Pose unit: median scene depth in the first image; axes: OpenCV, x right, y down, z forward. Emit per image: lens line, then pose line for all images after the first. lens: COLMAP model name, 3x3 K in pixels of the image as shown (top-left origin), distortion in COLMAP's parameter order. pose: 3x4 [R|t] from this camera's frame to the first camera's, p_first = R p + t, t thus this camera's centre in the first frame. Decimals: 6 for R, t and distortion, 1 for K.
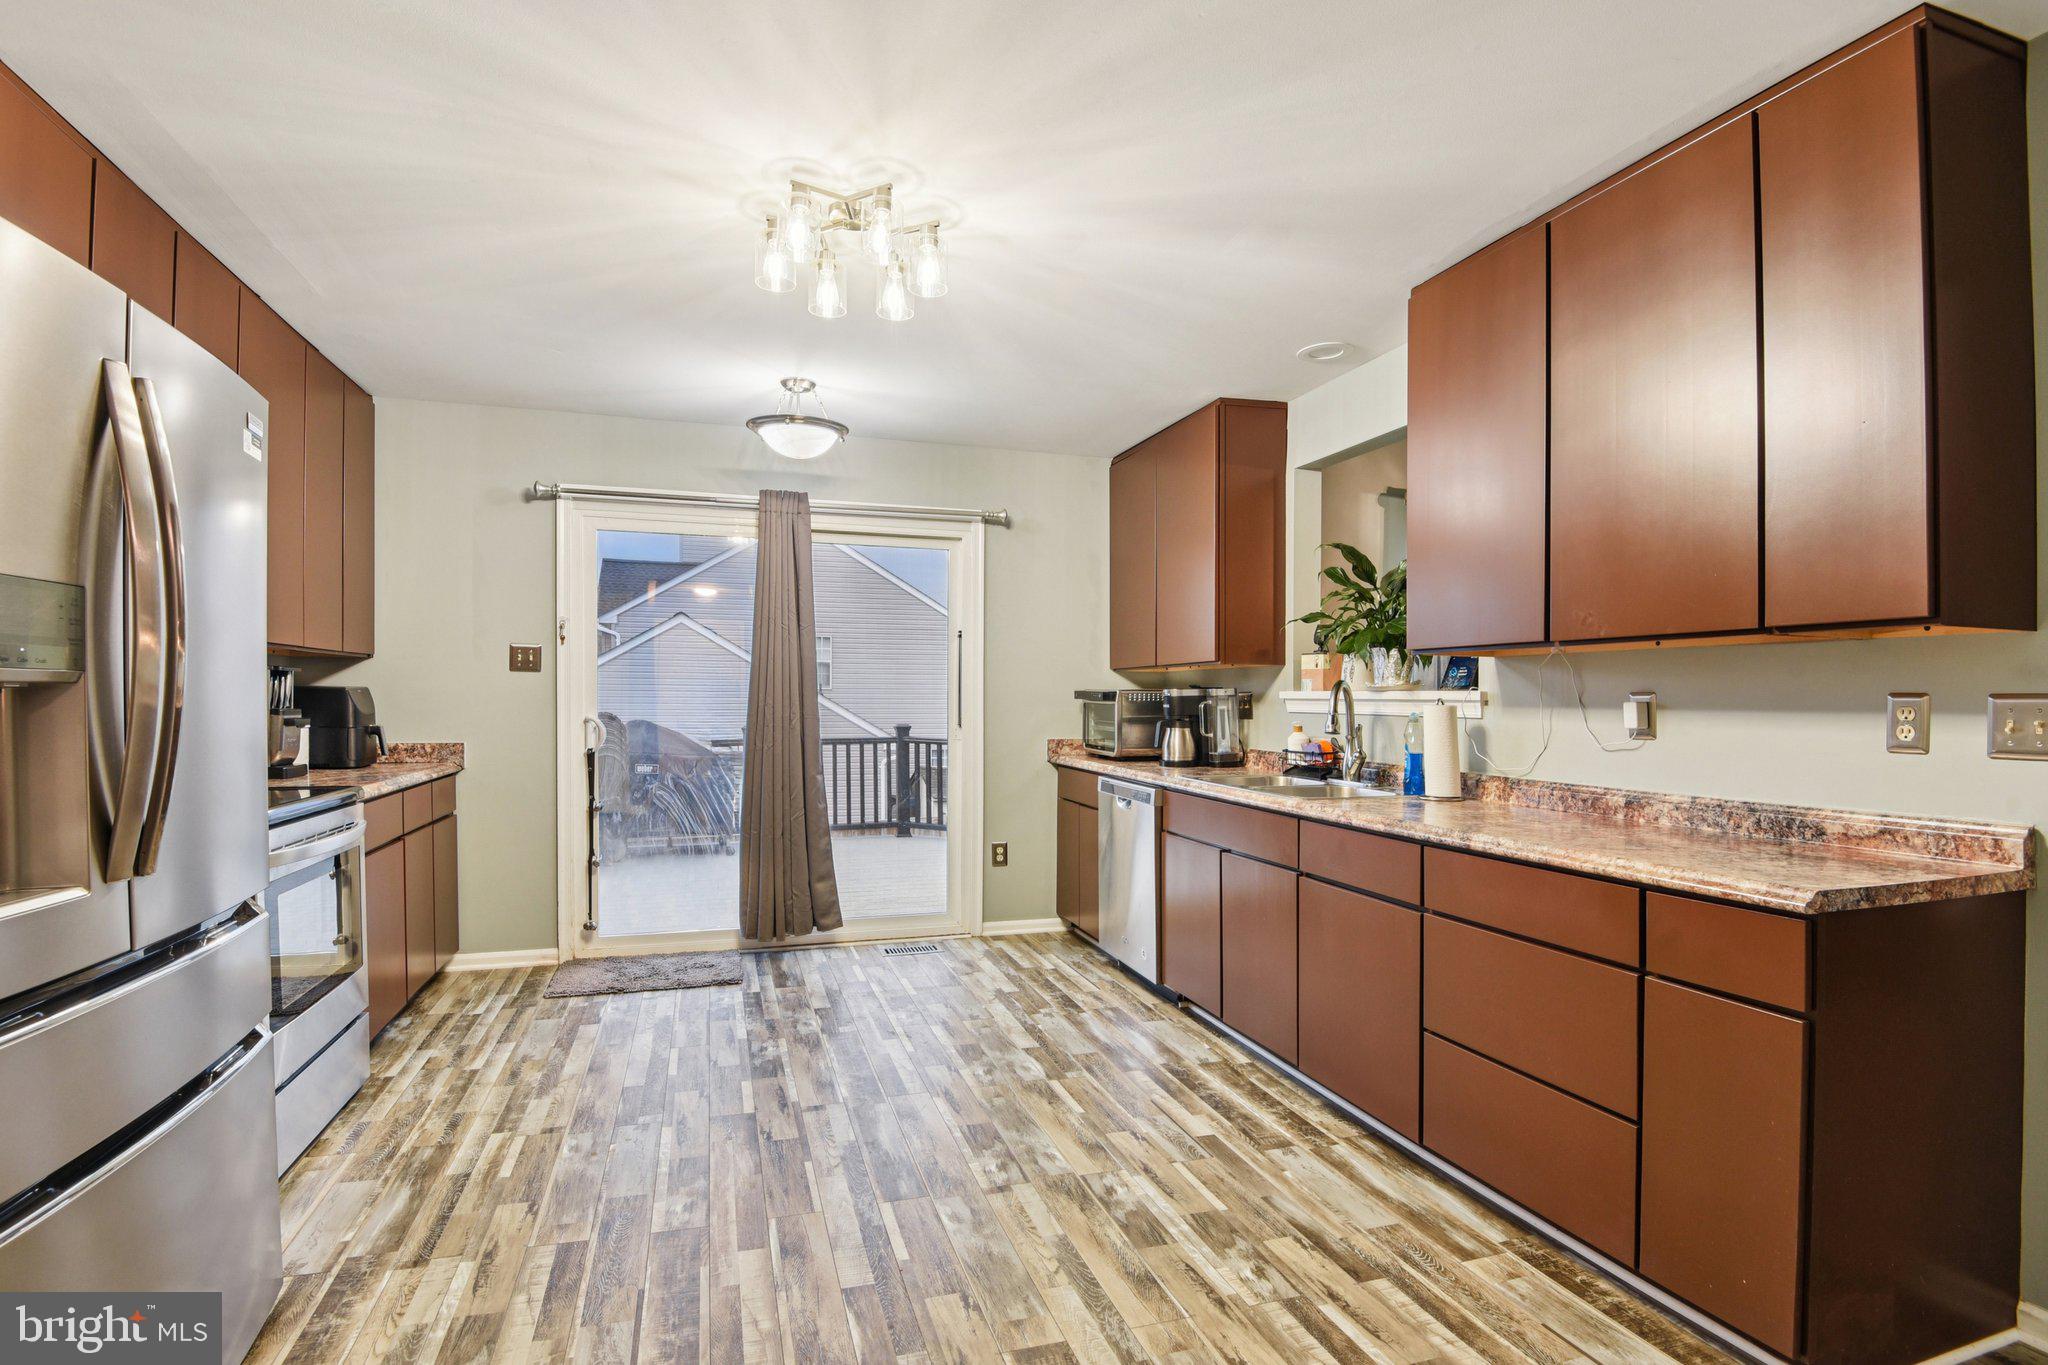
lens RADIAL K [[980.2, 0, 1025.4], [0, 980.2, 733.8], [0, 0, 1]] dist [-0.029059, -0.009868]
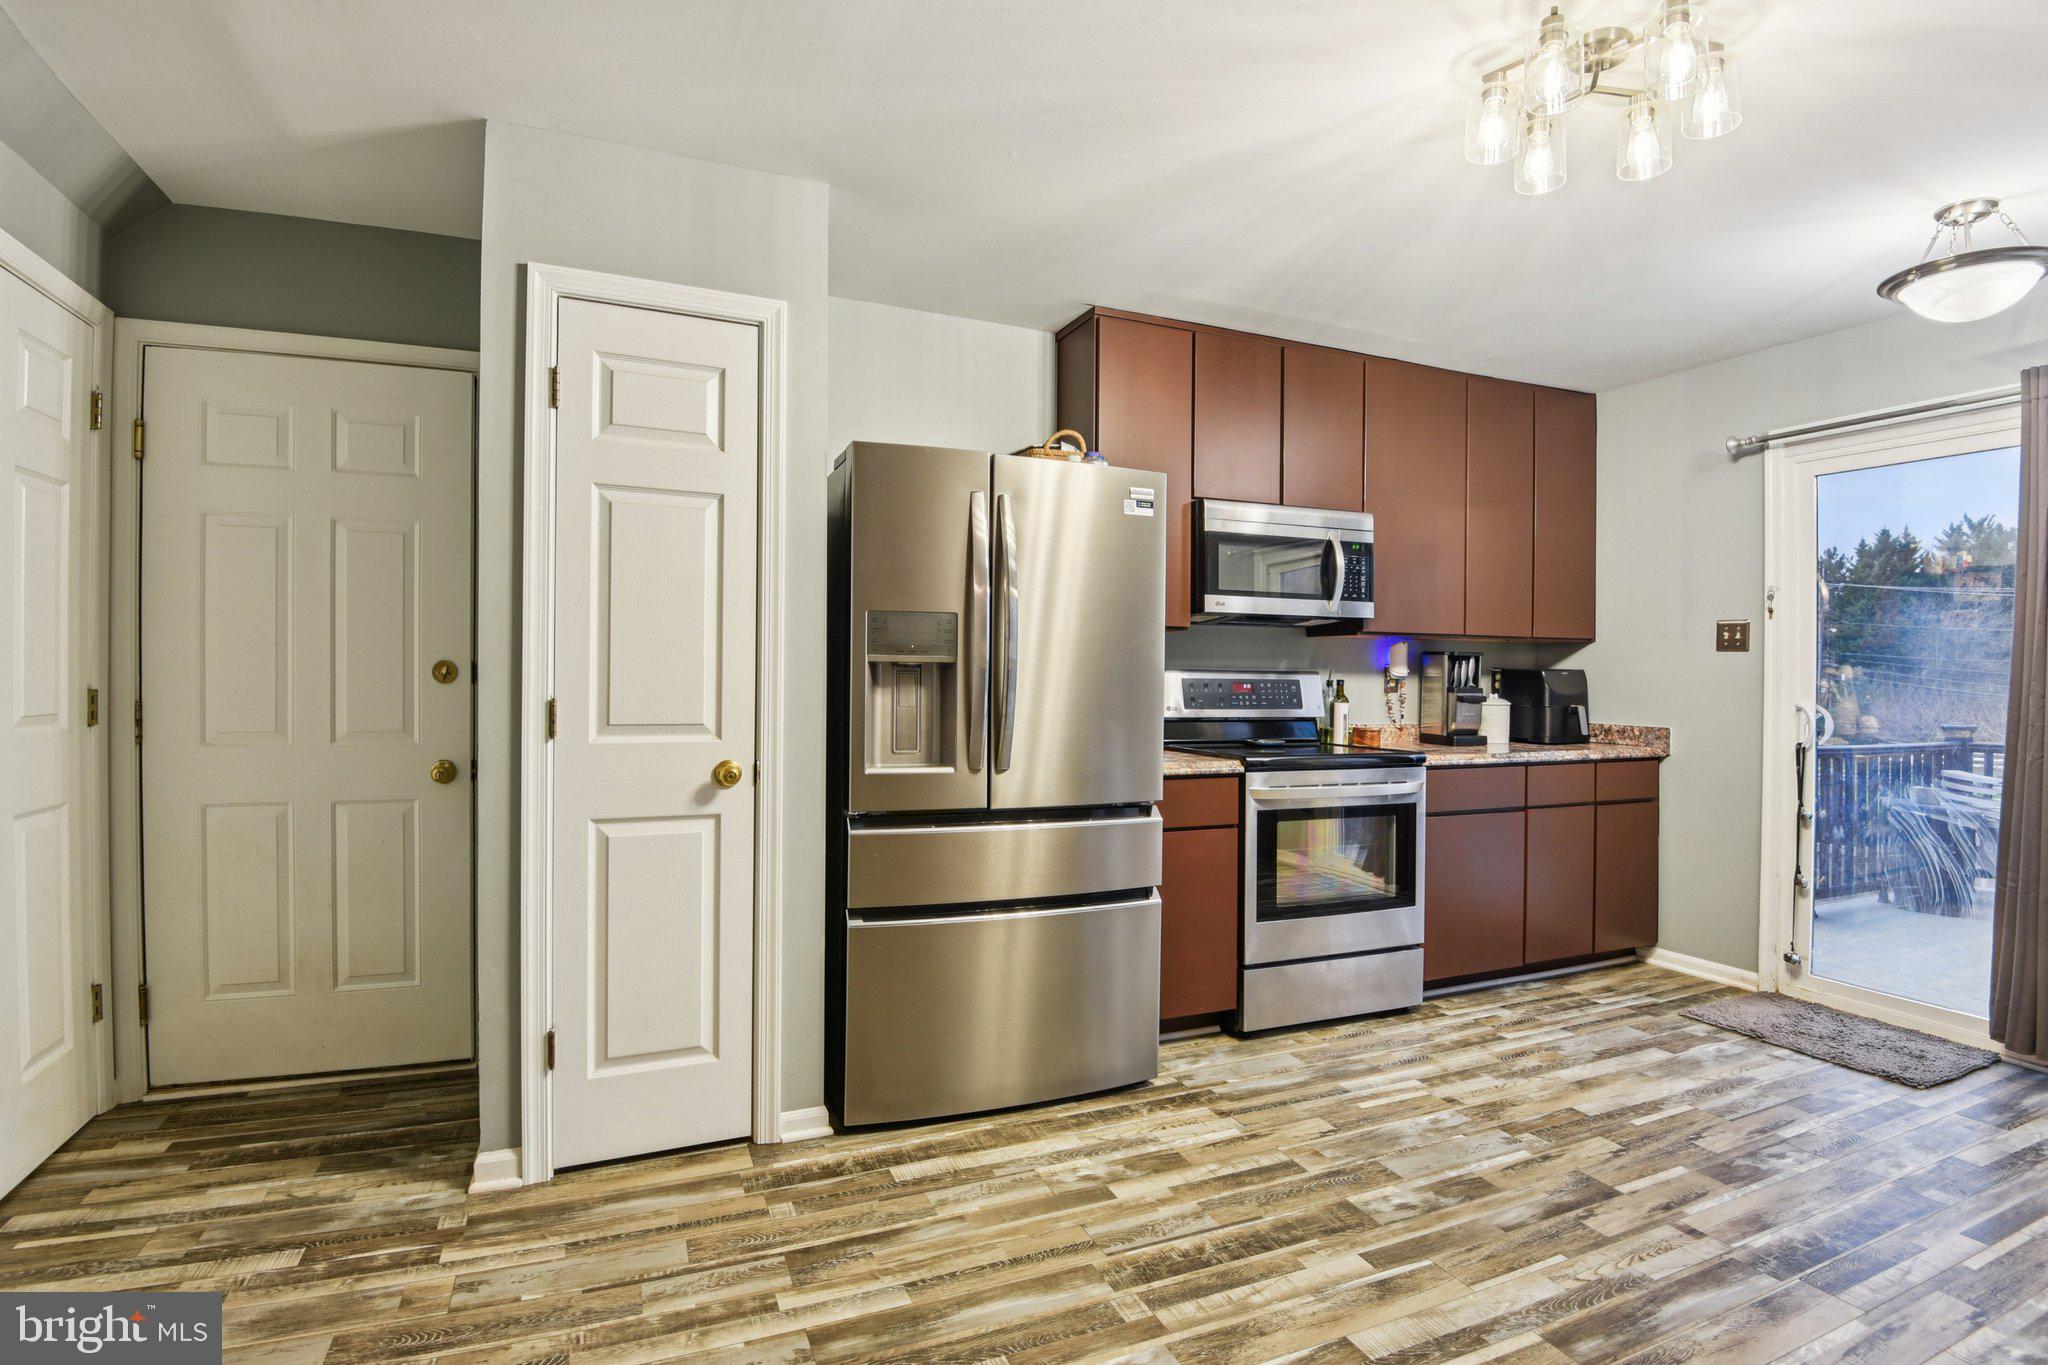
lens RADIAL K [[980.2, 0, 1030.8], [0, 980.2, 686.7], [0, 0, 1]] dist [-0.029059, -0.009868]
pose [[0.095742, 0.002640, -0.995403, 0.497156], [-0.043586, 0.999048, -0.001543, -0.003414], [0.994451, 0.043534, 0.095766, 0.463586]]
